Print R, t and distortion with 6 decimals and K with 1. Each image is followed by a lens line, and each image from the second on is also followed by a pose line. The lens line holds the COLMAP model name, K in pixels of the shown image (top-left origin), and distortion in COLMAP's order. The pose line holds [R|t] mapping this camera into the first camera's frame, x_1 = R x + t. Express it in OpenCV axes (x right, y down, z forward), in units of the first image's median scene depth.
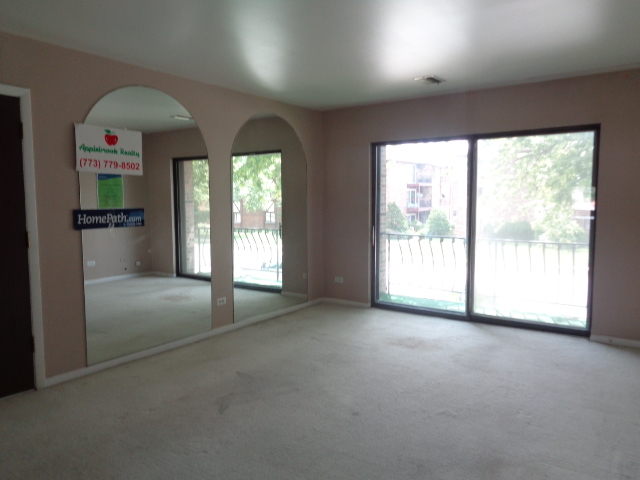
lens RADIAL K [[484.8, 0, 323.9], [0, 484.8, 238.4], [0, 0, 1]] dist [0.004052, 0.003315]
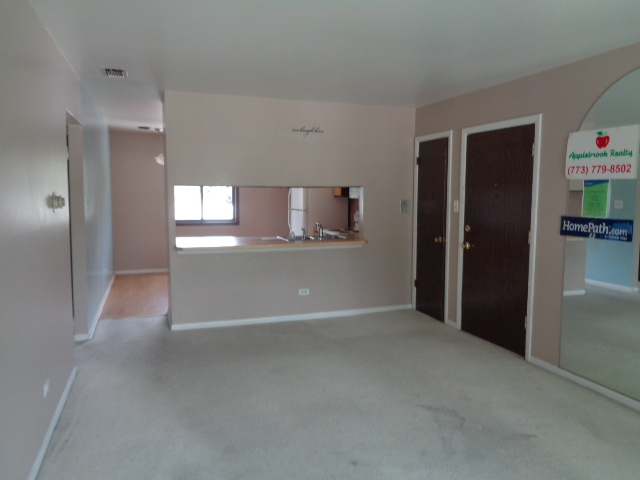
lens RADIAL K [[484.8, 0, 323.9], [0, 484.8, 238.4], [0, 0, 1]] dist [0.004052, 0.003315]
pose [[-0.578470, 0.074618, -0.812283, 0.612903], [-0.072552, 0.987154, 0.142350, -0.116805], [0.812470, 0.141279, -0.565625, 1.118096]]
